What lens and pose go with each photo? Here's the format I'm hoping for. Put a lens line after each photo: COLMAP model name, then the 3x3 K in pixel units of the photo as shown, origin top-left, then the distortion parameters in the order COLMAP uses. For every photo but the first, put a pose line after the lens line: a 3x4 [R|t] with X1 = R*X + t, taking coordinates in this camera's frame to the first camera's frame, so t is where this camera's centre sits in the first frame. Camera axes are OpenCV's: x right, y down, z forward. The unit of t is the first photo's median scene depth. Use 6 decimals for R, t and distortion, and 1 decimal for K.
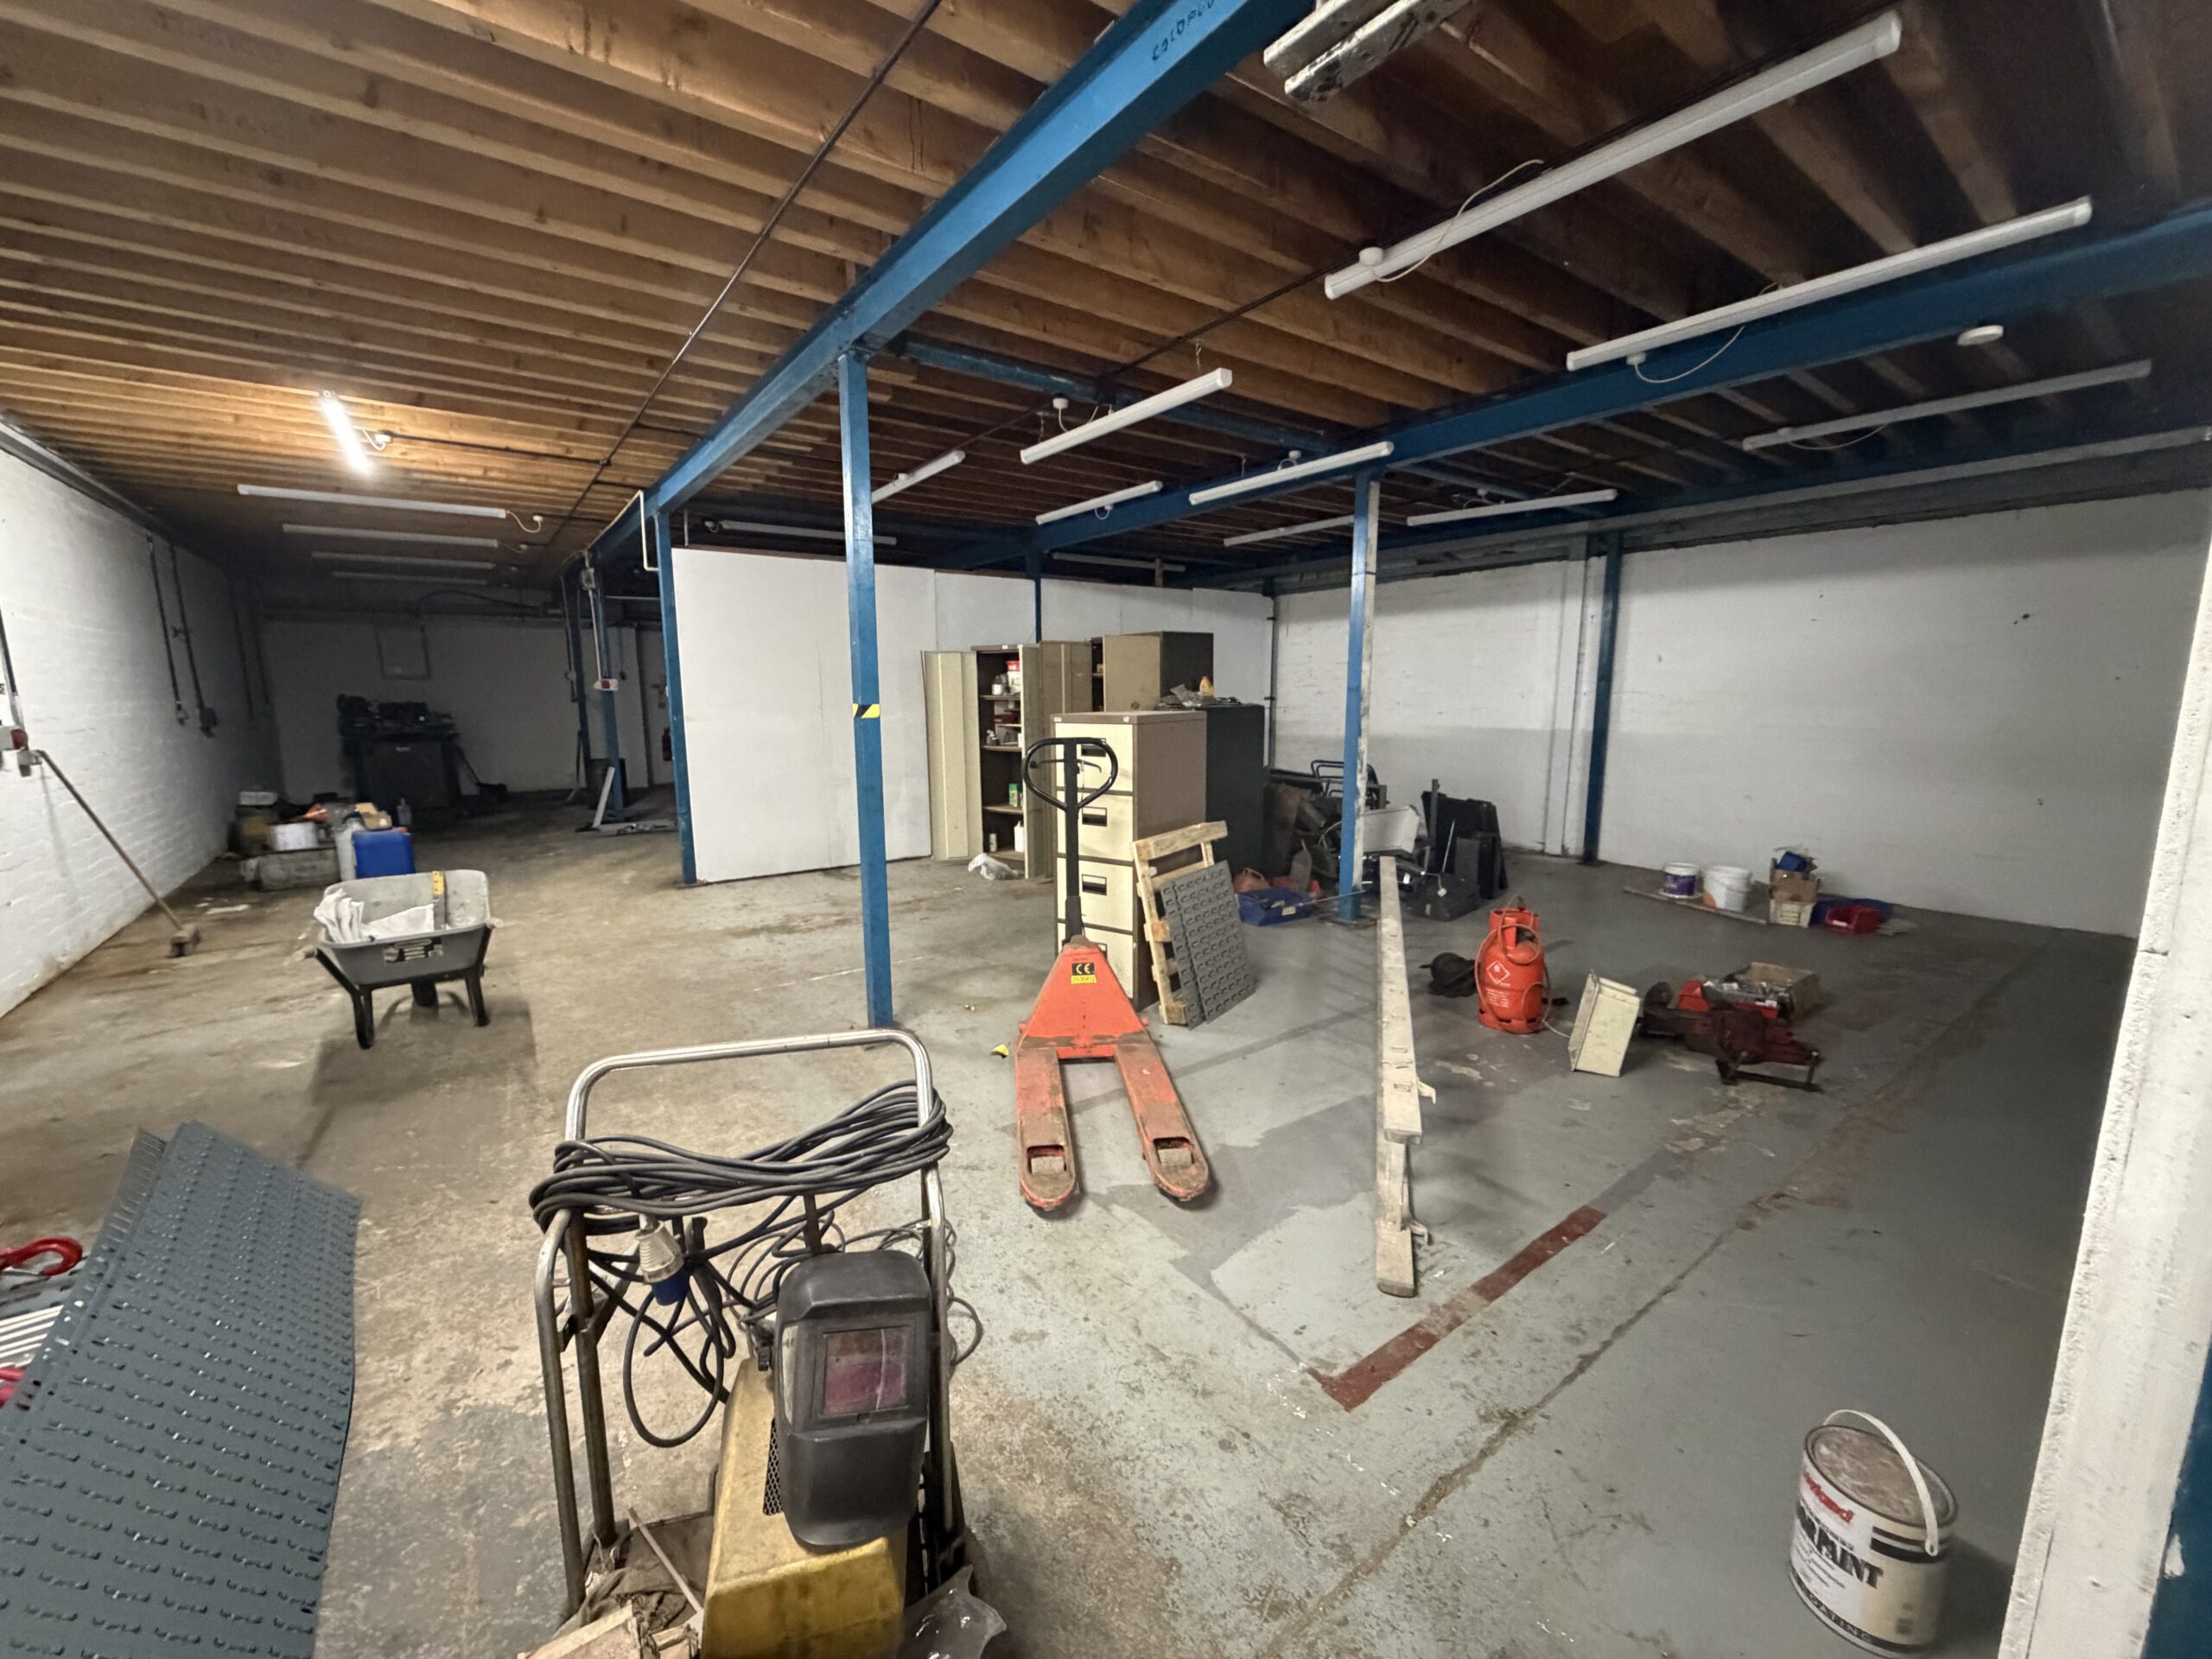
lens RADIAL K [[876.2, 0, 1106.0], [0, 876.2, 829.5], [0, 0, 1]] dist [0.003640, 0.000448]
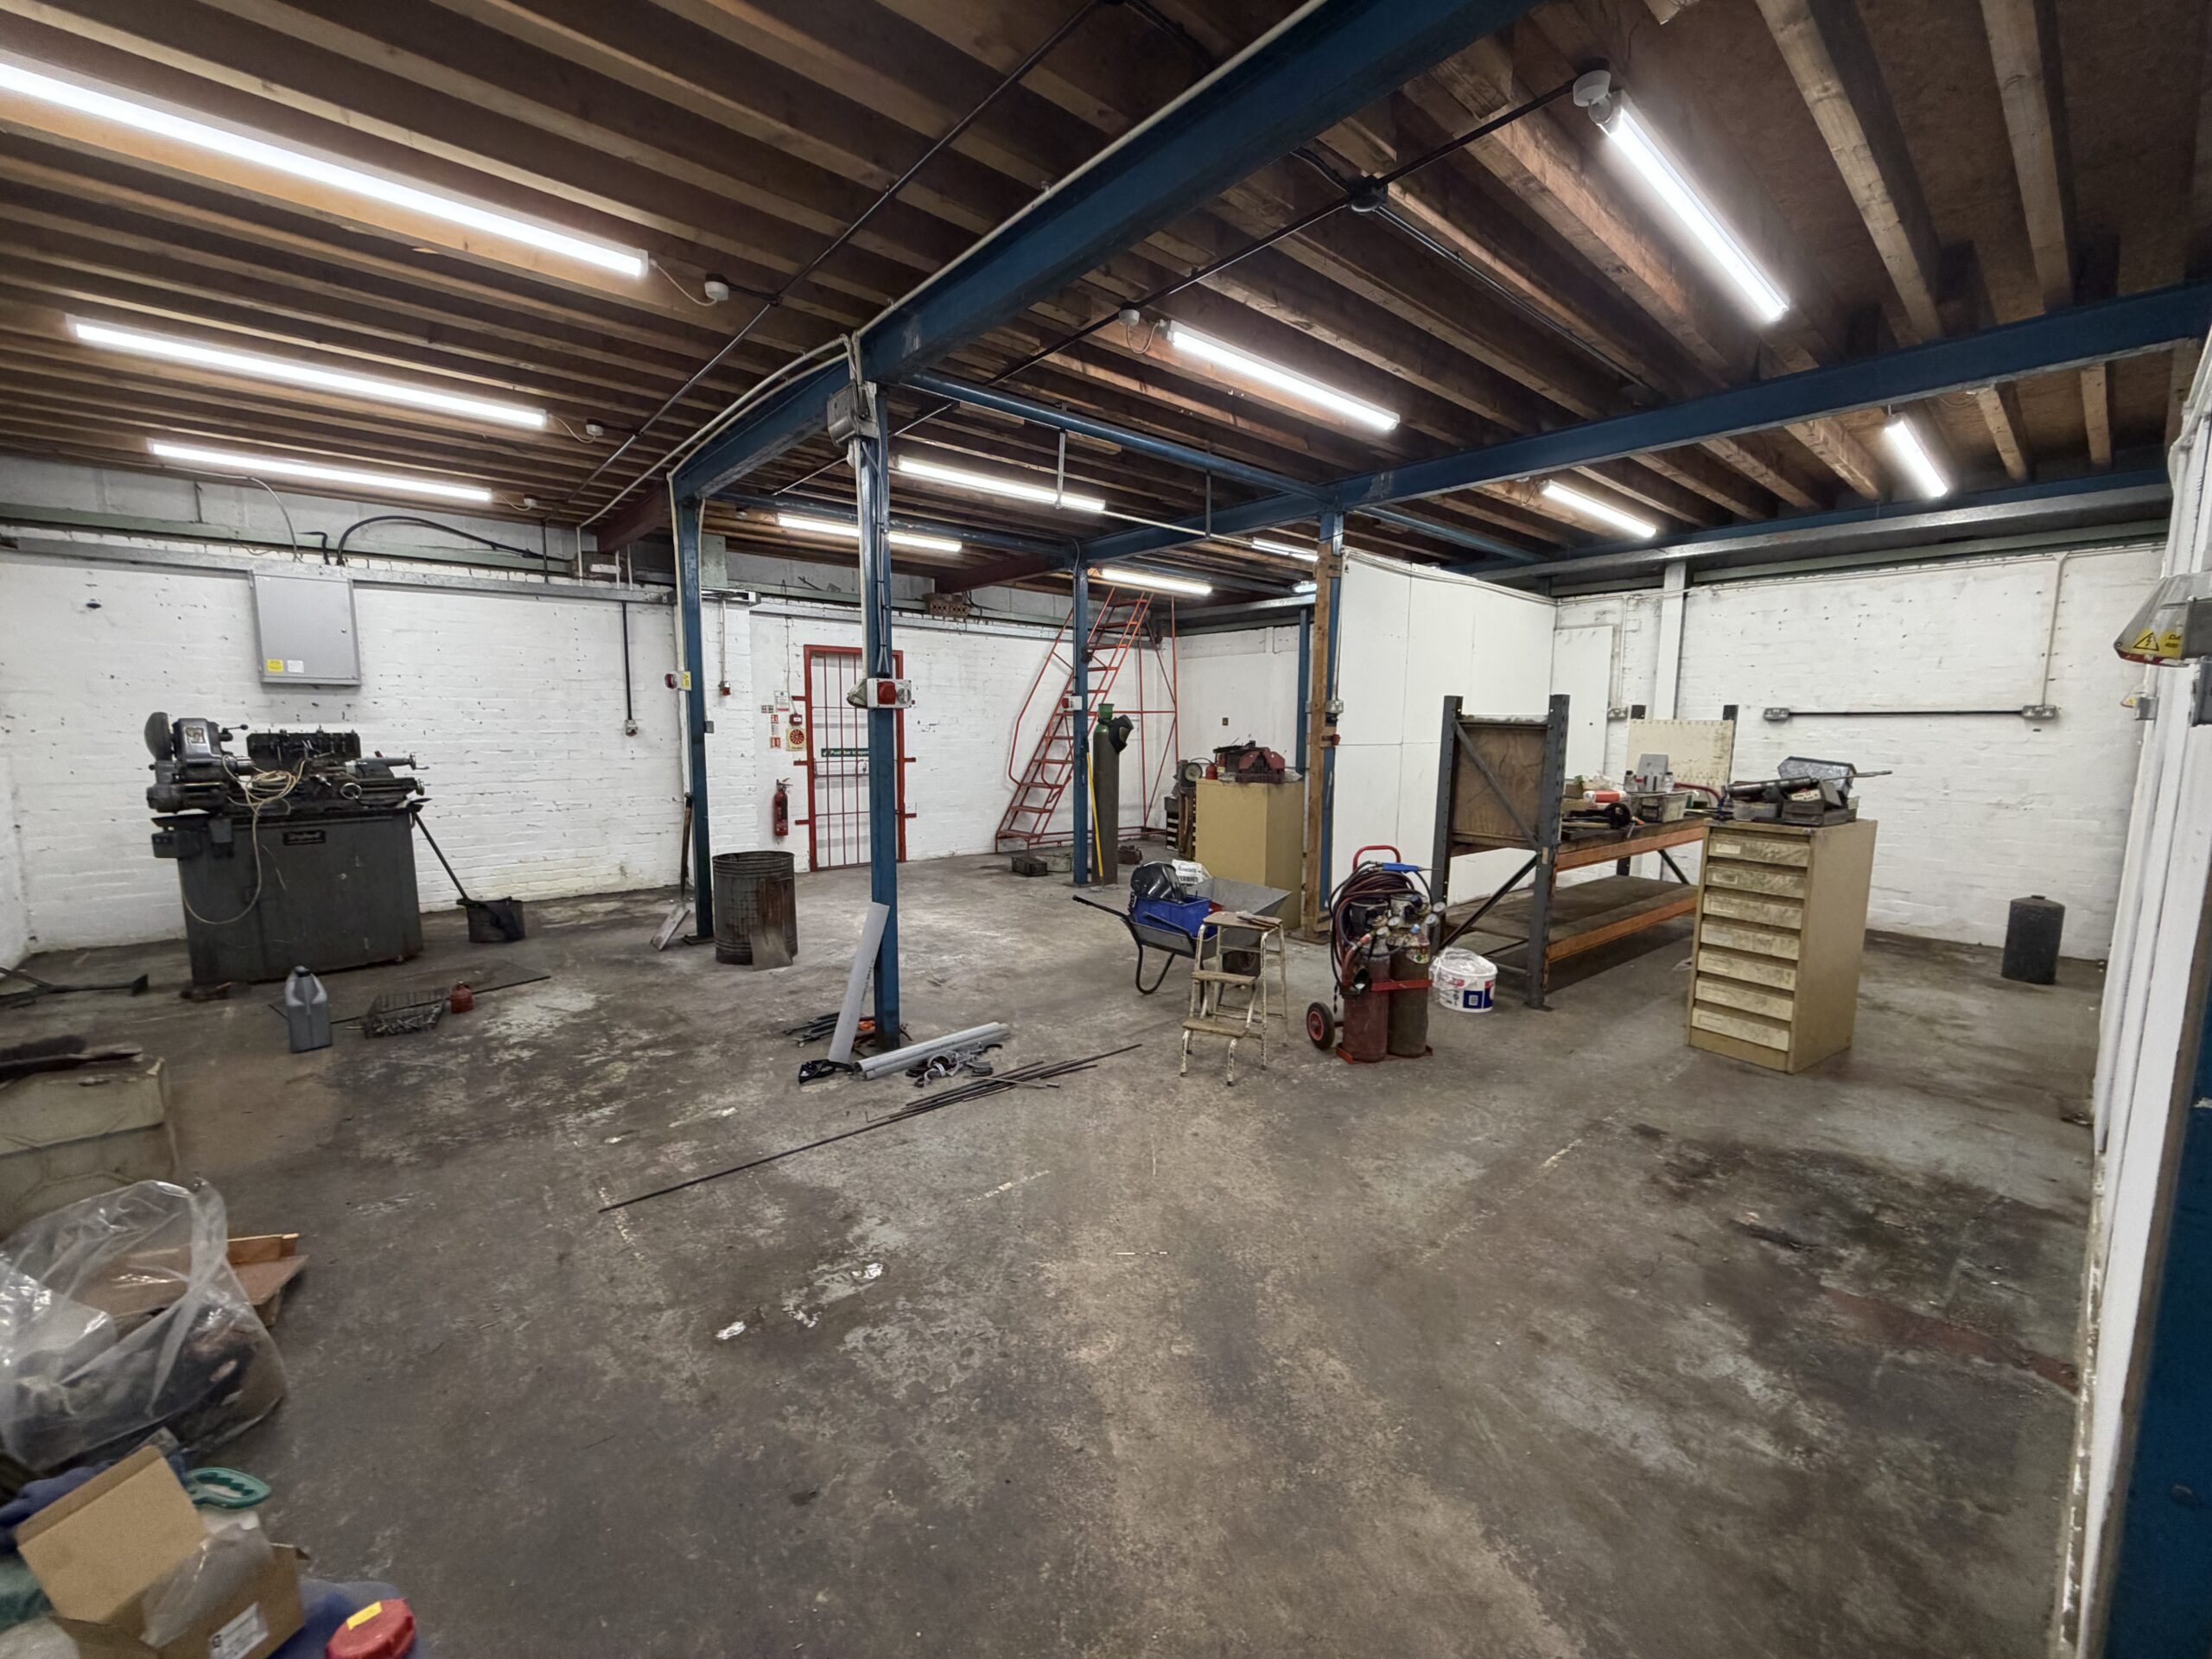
lens RADIAL K [[876.2, 0, 1106.0], [0, 876.2, 829.5], [0, 0, 1]] dist [0.003640, 0.000448]
pose [[0.997104, -0.000379, 0.076055, -0.400507], [0.004163, 0.998760, -0.049610, -0.066841], [-0.075942, 0.049783, 0.995869, 0.491623]]
